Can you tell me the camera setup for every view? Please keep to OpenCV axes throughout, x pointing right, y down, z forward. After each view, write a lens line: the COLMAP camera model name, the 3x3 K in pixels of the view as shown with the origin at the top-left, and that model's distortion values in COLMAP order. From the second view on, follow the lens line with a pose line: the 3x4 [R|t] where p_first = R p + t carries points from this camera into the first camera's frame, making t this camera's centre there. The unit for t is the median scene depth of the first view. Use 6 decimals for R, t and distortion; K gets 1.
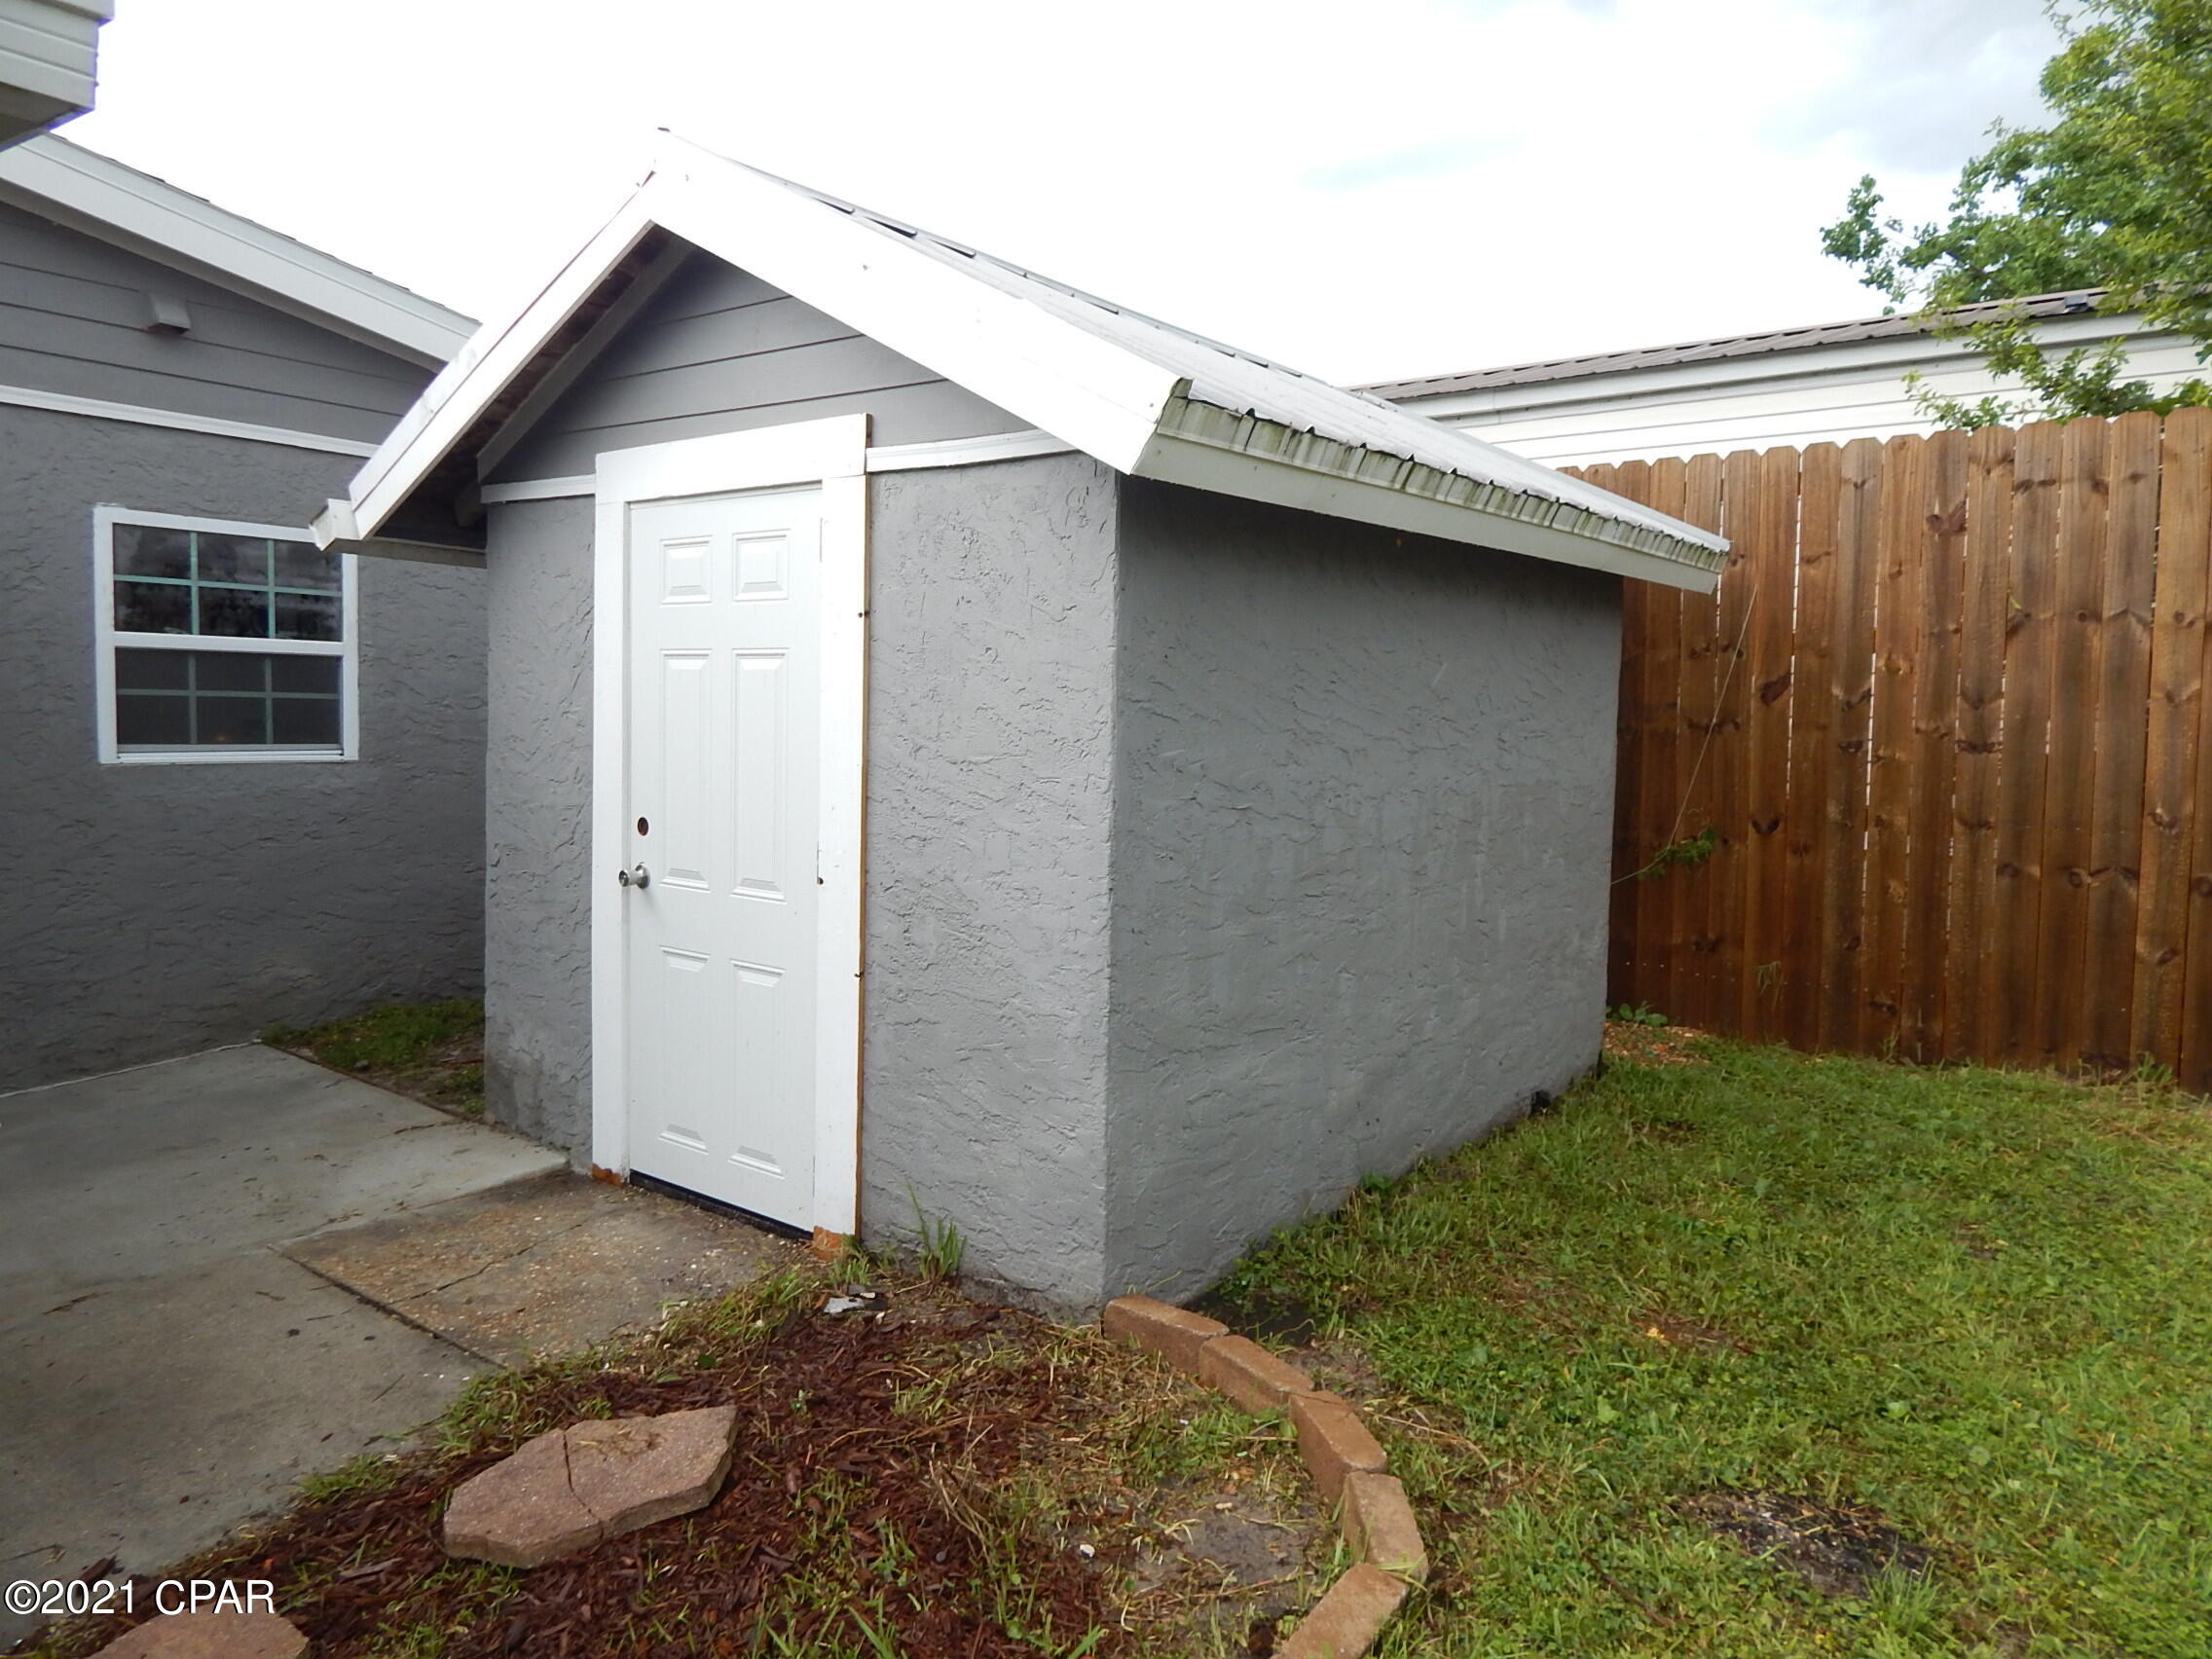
lens RADIAL K [[1476.1, 0, 1096.9], [0, 1476.1, 834.0], [0, 0, 1]] dist [0.018289, -0.009324]
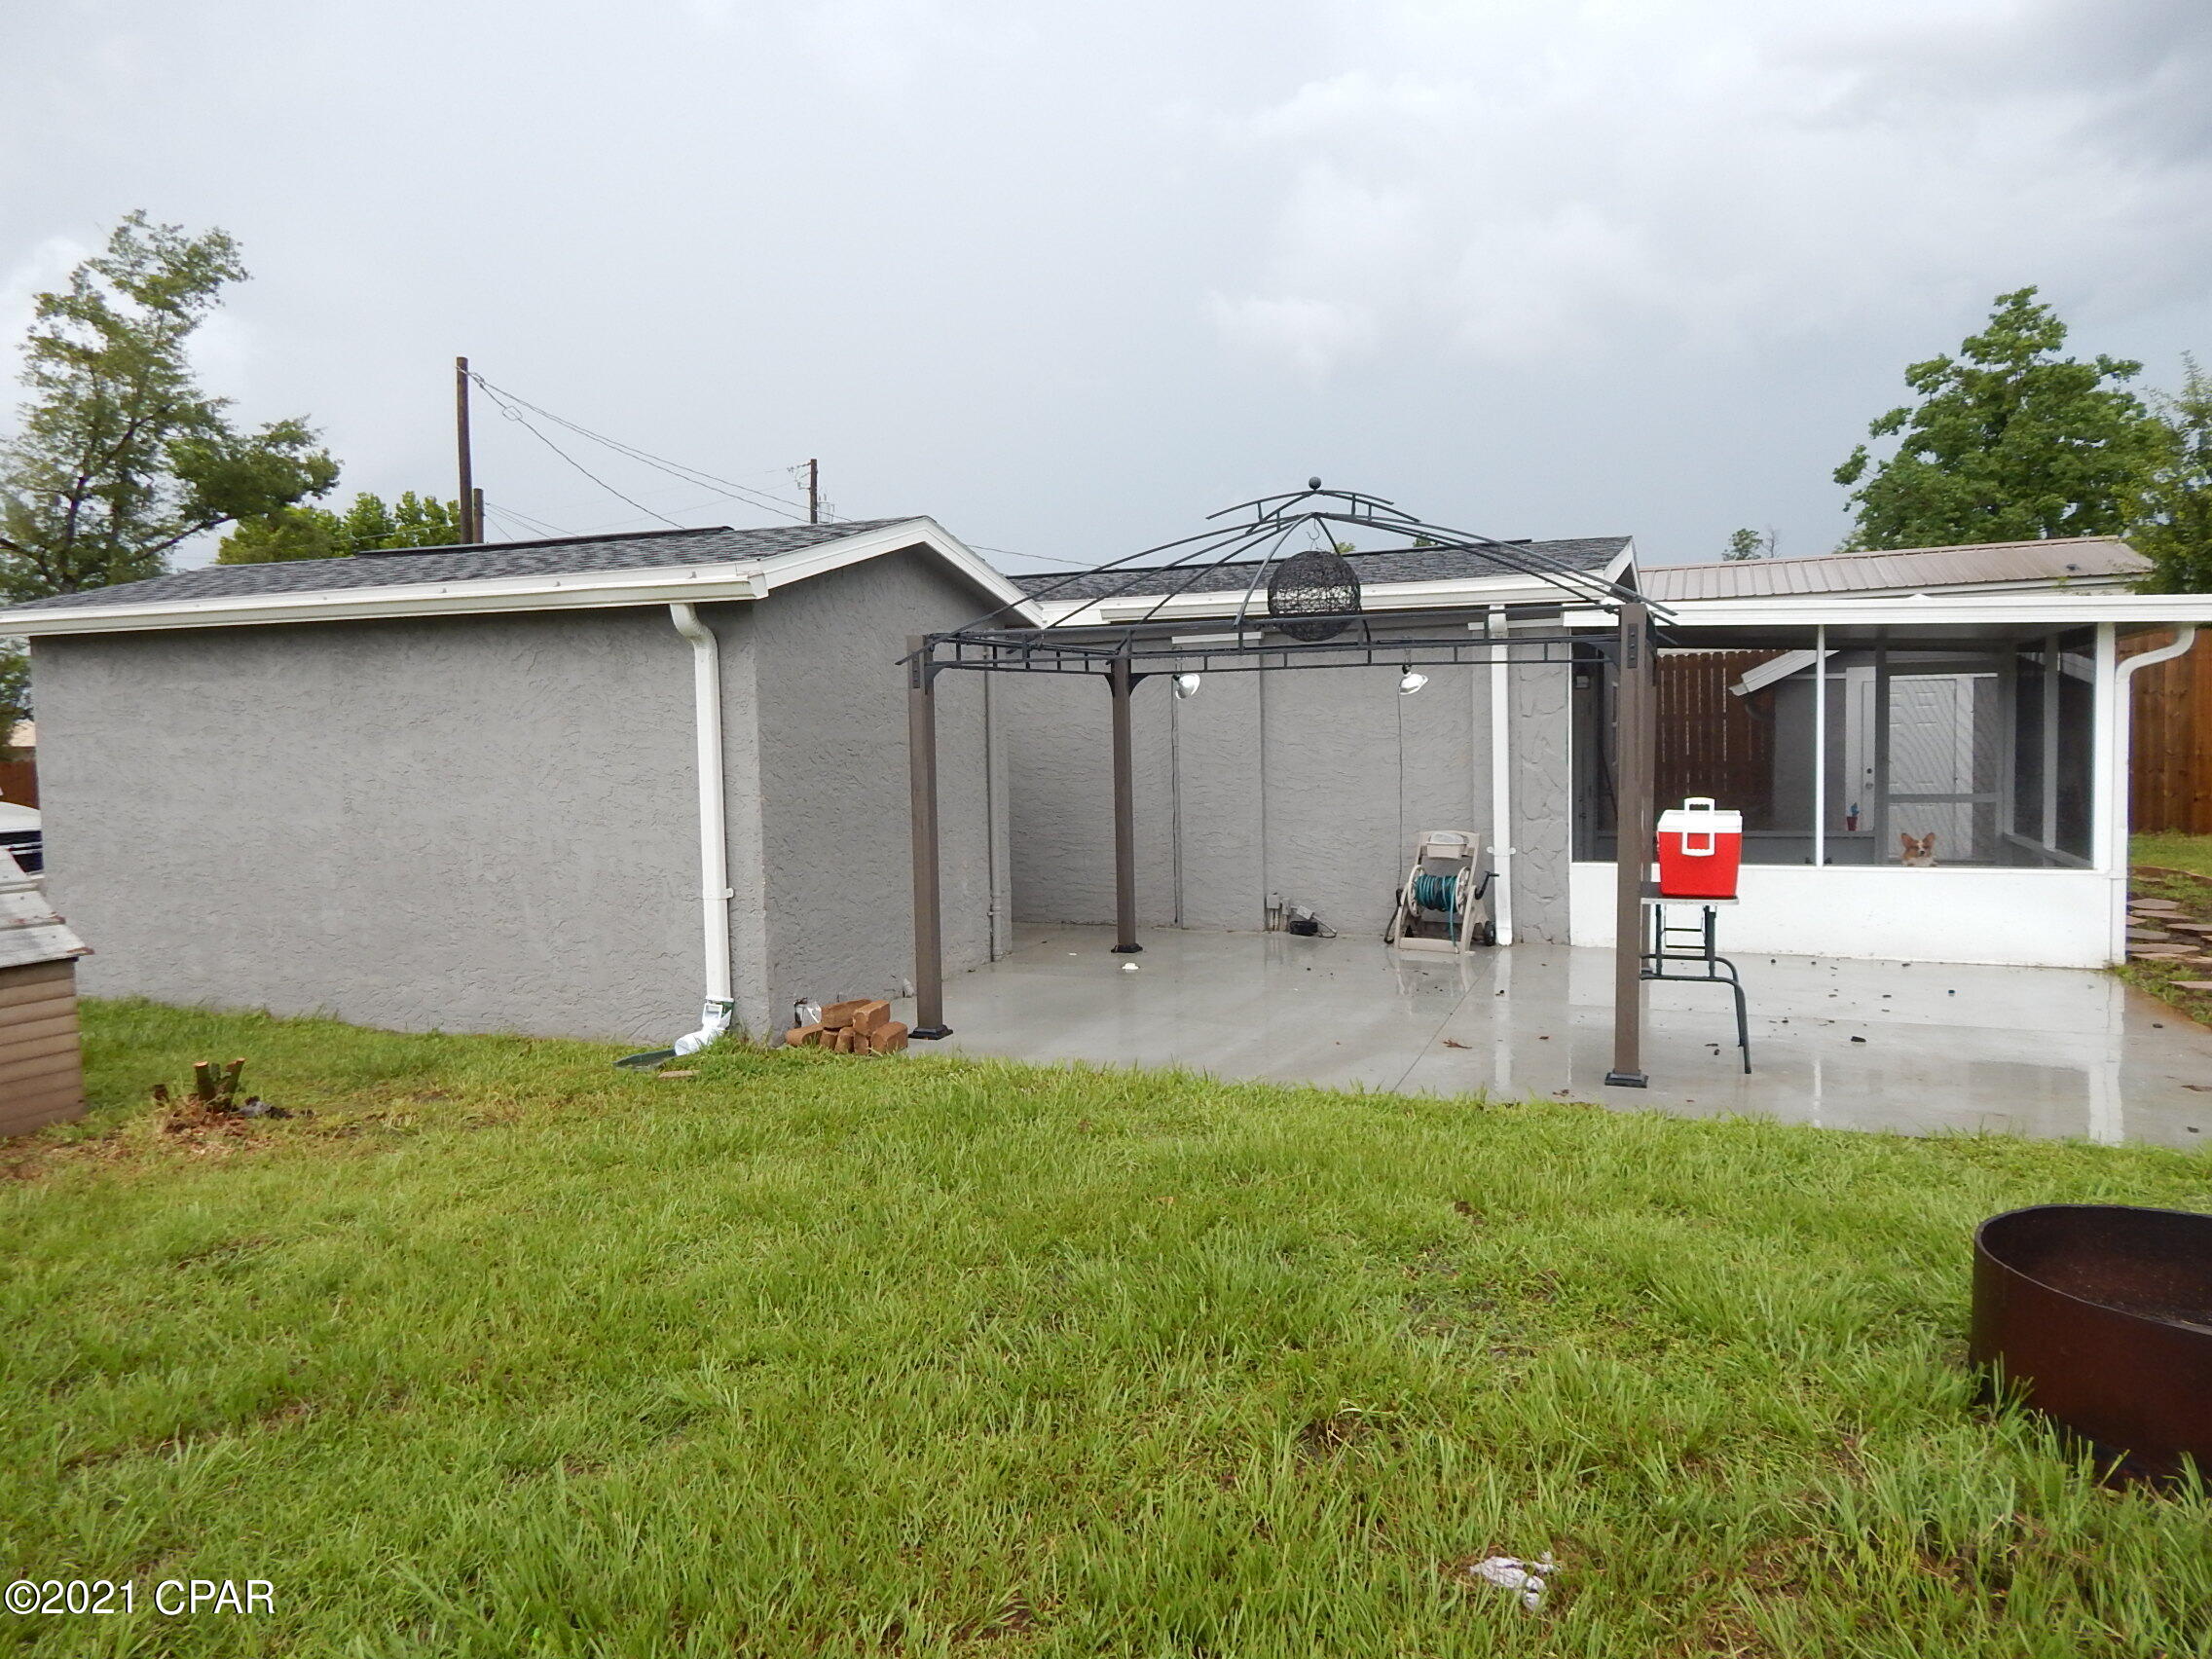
lens RADIAL K [[1476.1, 0, 1110.2], [0, 1476.1, 822.5], [0, 0, 1]] dist [0.018289, -0.009324]
pose [[0.969473, -0.057239, 0.238424, -3.115324], [0.061729, 0.998028, -0.011403, 0.045998], [-0.237301, 0.025773, 0.971094, -2.168014]]
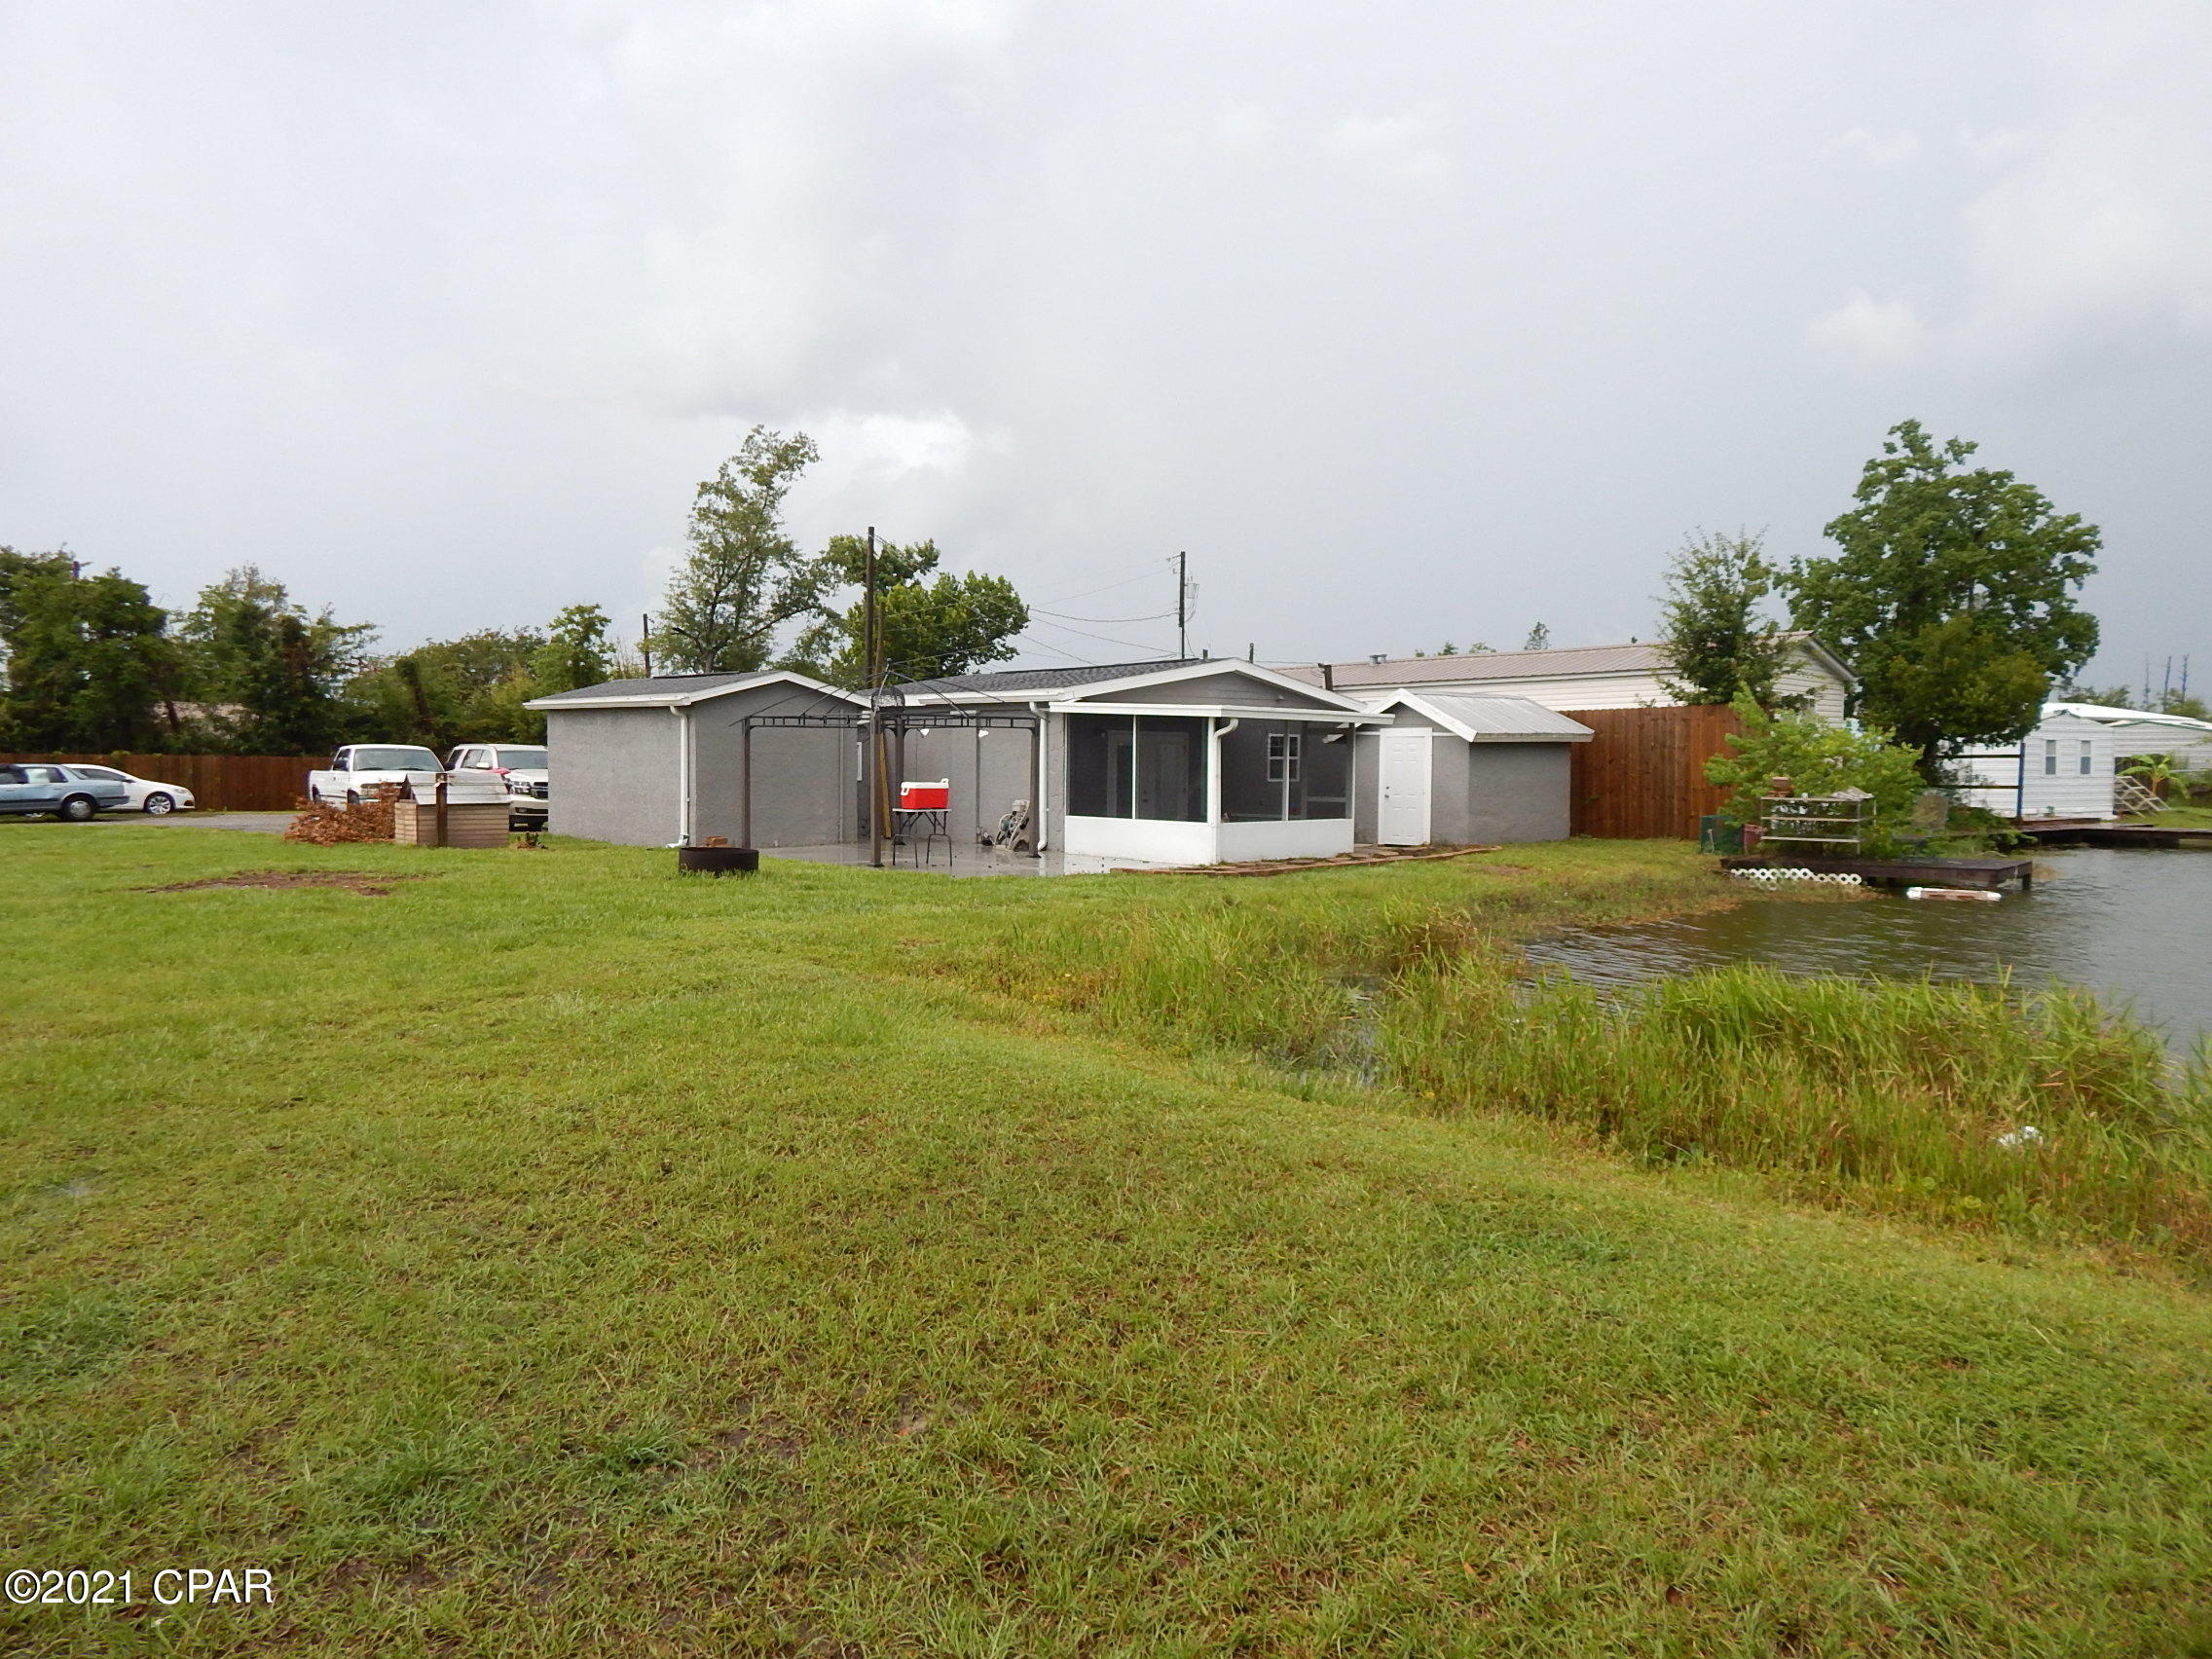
lens RADIAL K [[1476.1, 0, 1087.4], [0, 1476.1, 826.3], [0, 0, 1]] dist [0.018289, -0.009324]
pose [[0.981037, -0.008091, -0.193650, -0.367180], [-0.000136, 0.999099, -0.042431, 0.449152], [0.193819, 0.041653, 0.980153, -5.714373]]
